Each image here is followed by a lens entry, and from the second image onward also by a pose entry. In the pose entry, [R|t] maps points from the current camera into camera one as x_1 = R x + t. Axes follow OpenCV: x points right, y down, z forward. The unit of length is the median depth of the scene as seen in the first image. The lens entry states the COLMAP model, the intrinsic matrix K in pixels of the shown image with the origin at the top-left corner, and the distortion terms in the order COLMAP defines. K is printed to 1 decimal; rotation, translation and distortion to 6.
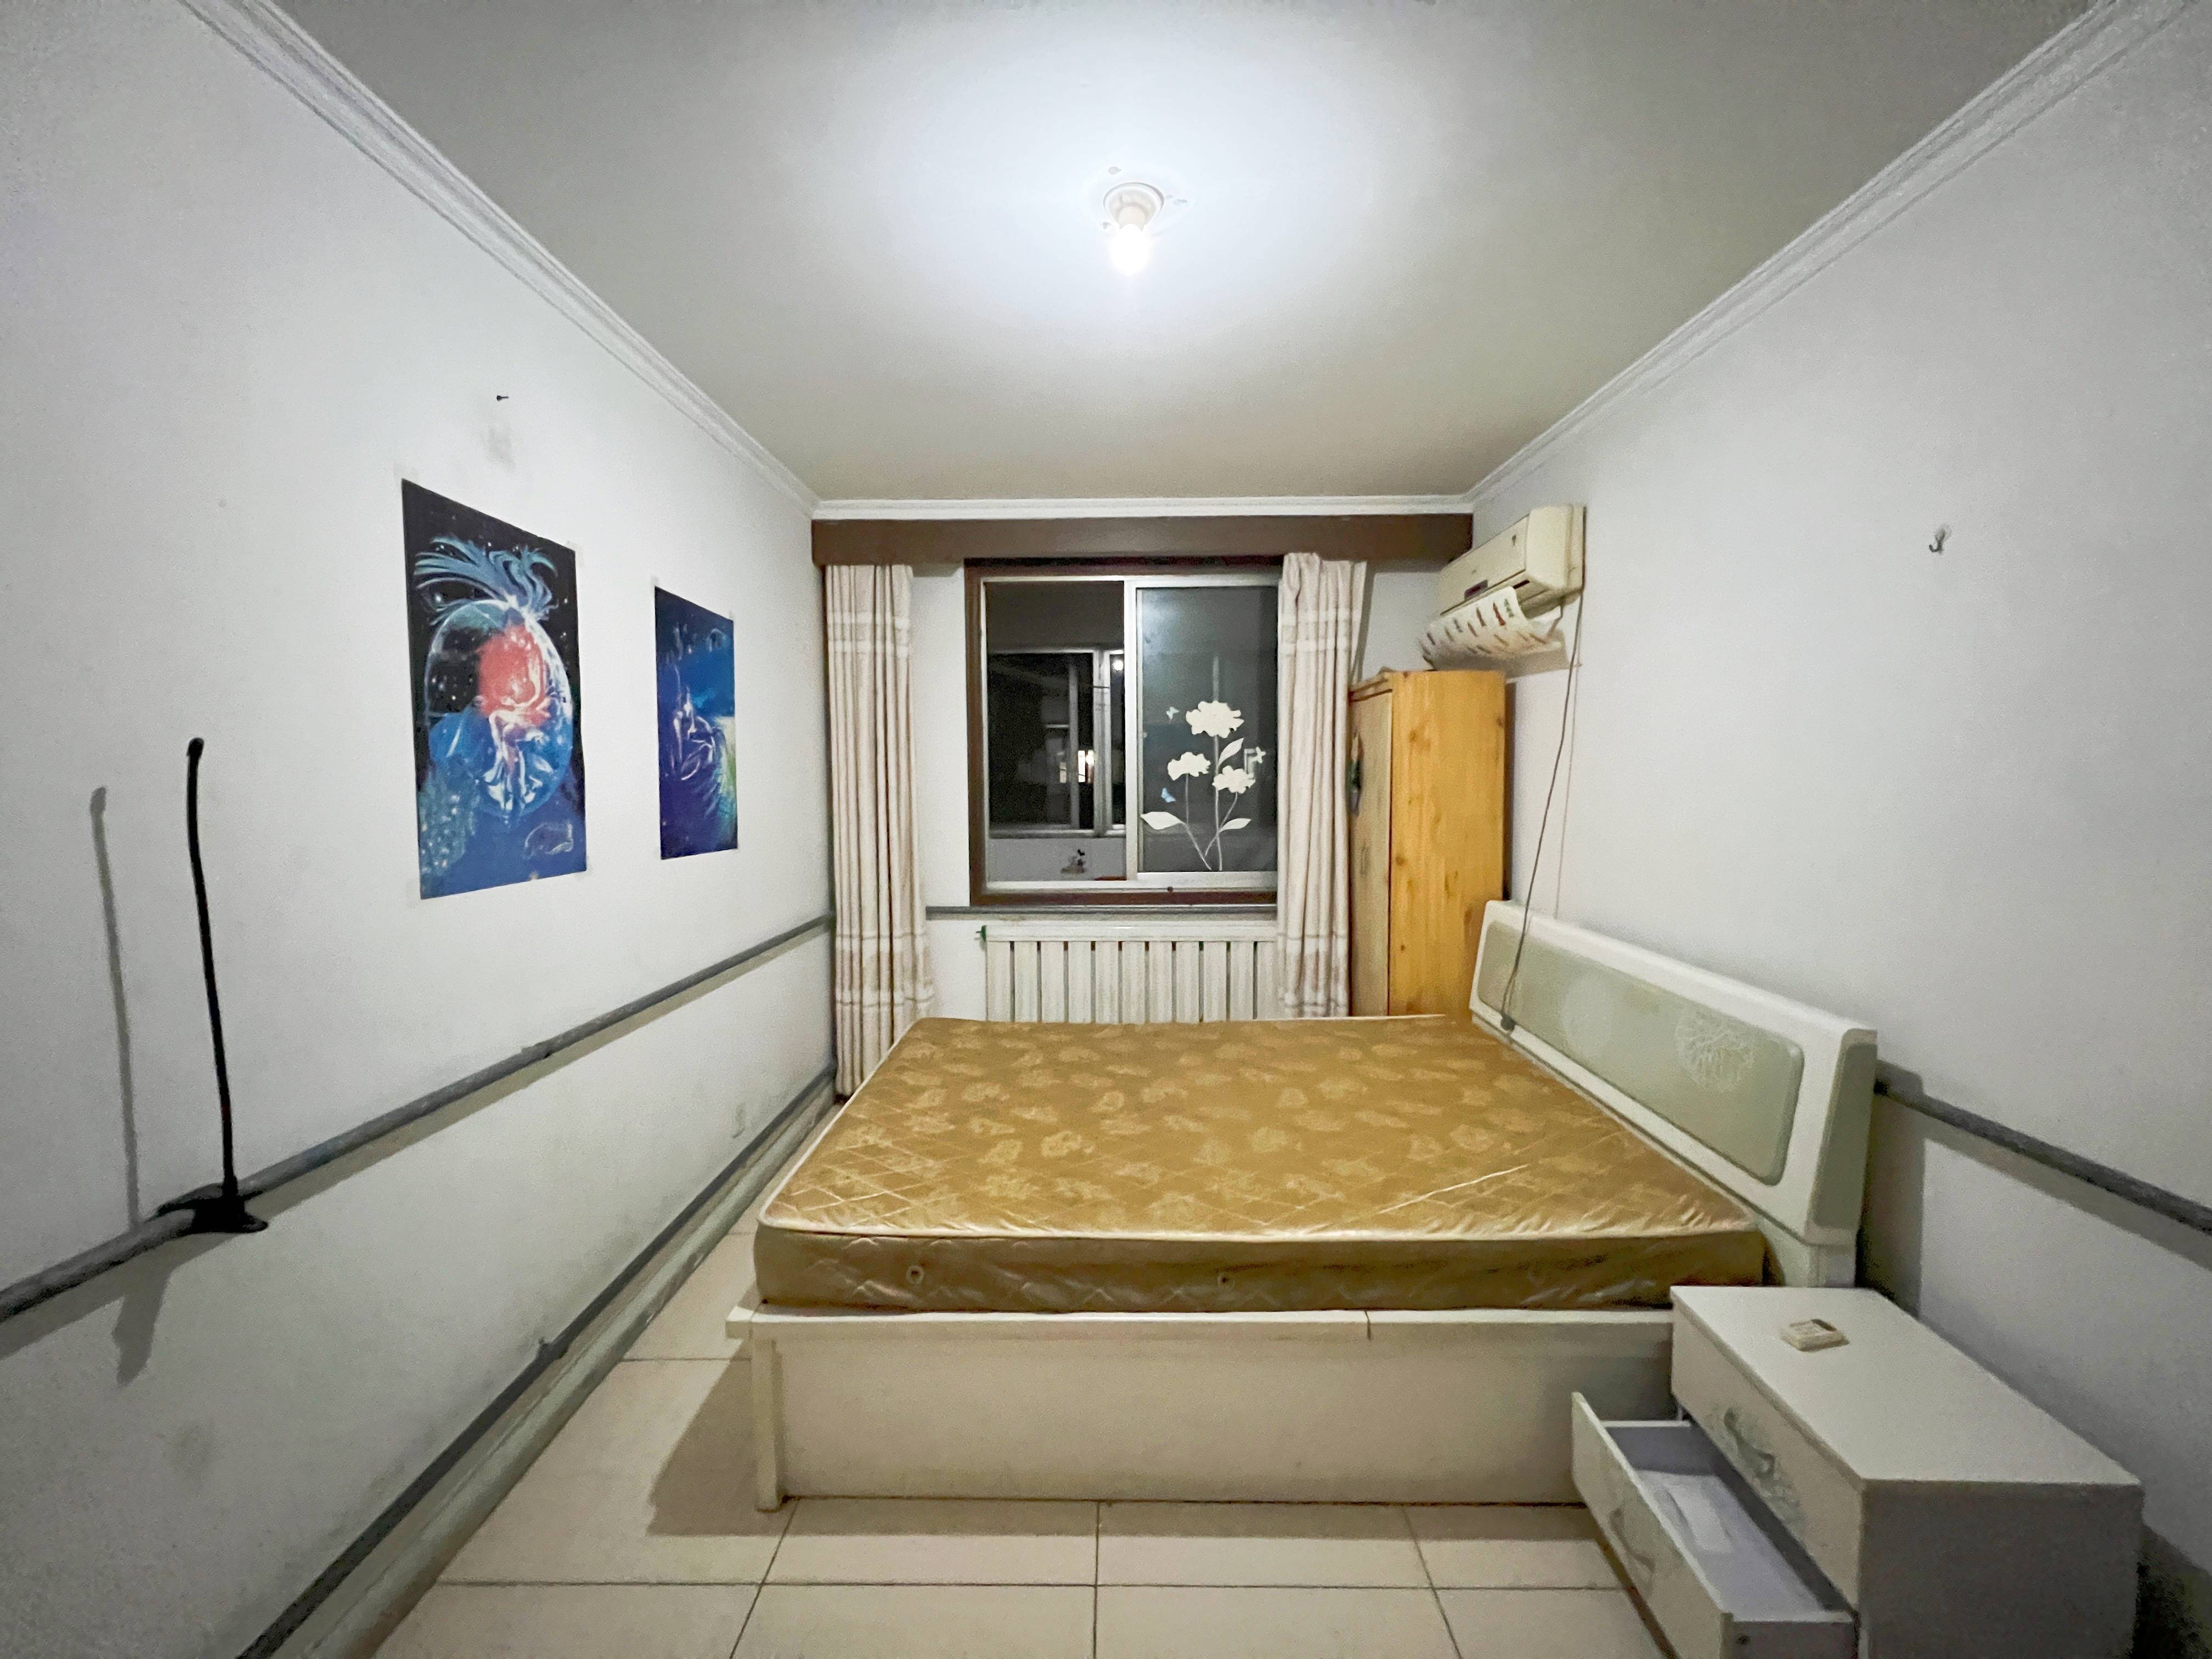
lens RADIAL K [[887.4, 0, 1104.9], [0, 887.4, 832.9], [0, 0, 1]] dist [0.002907, 0.000161]
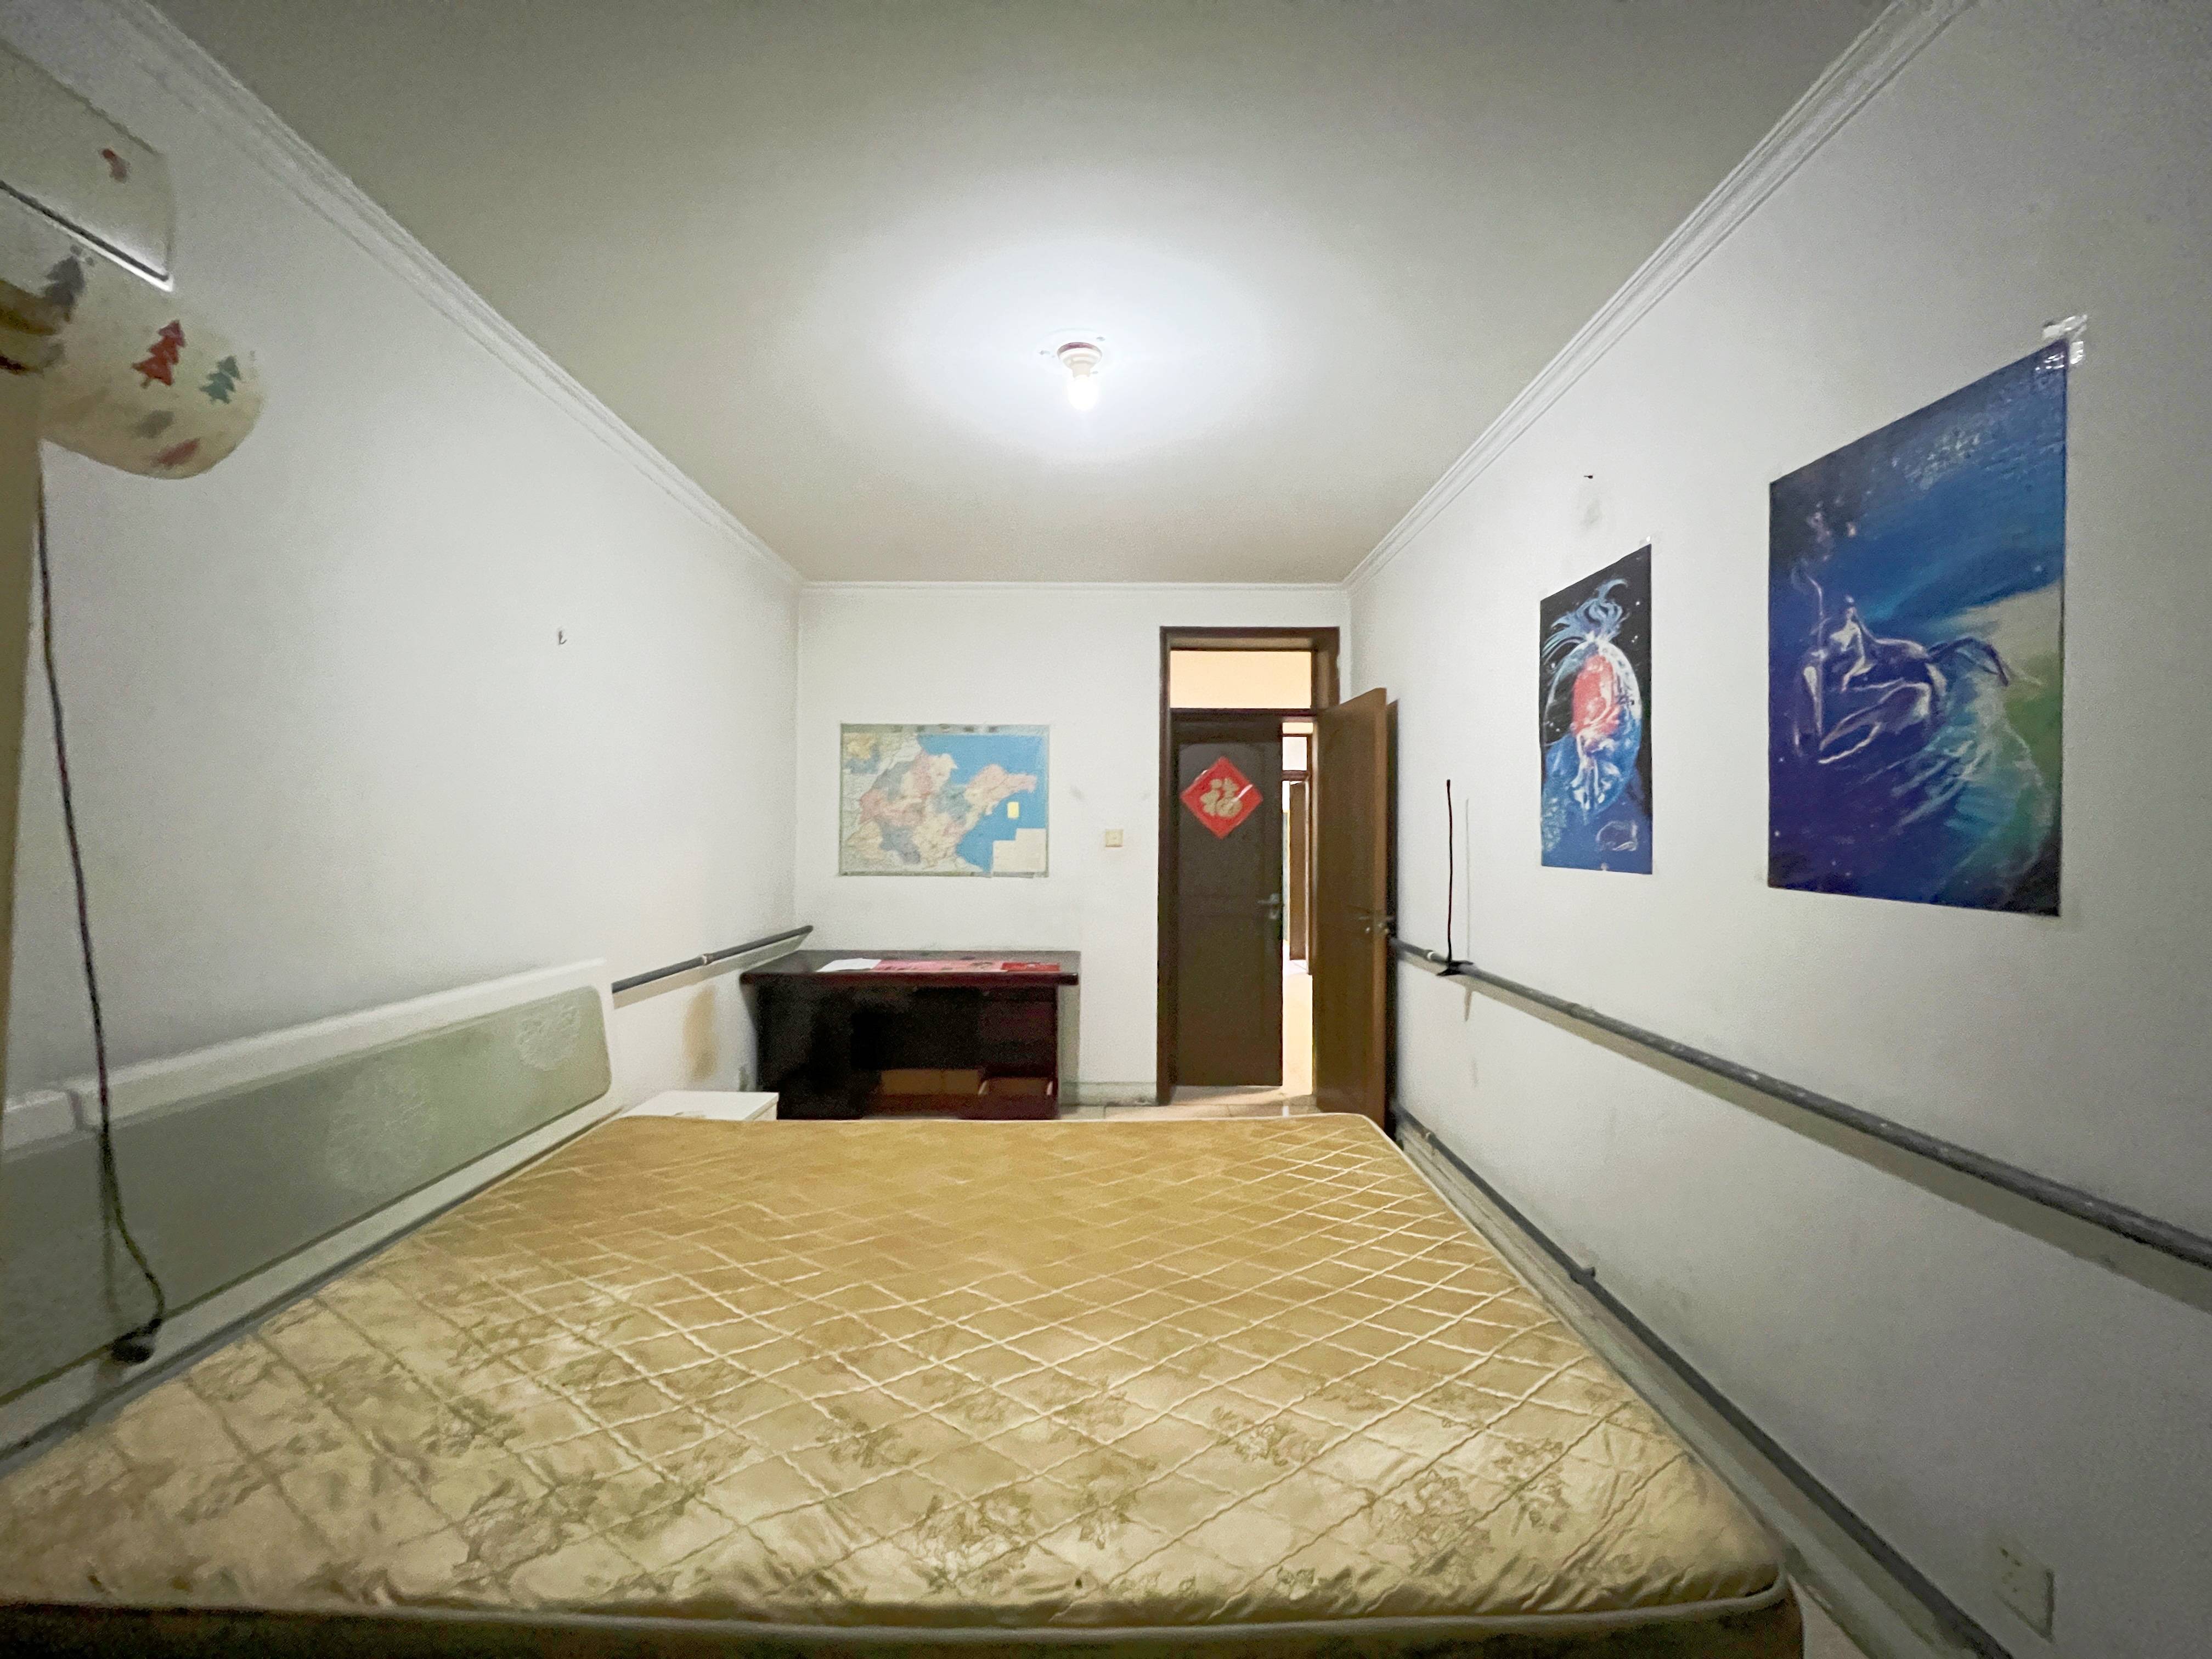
lens RADIAL K [[887.4, 0, 1107.8], [0, 887.4, 834.2], [0, 0, 1]] dist [0.002907, 0.000161]
pose [[-0.999557, 0.004401, -0.029432, 0.028333], [0.002462, 0.997844, 0.065585, -0.069156], [0.029657, 0.065483, -0.997413, 2.080021]]
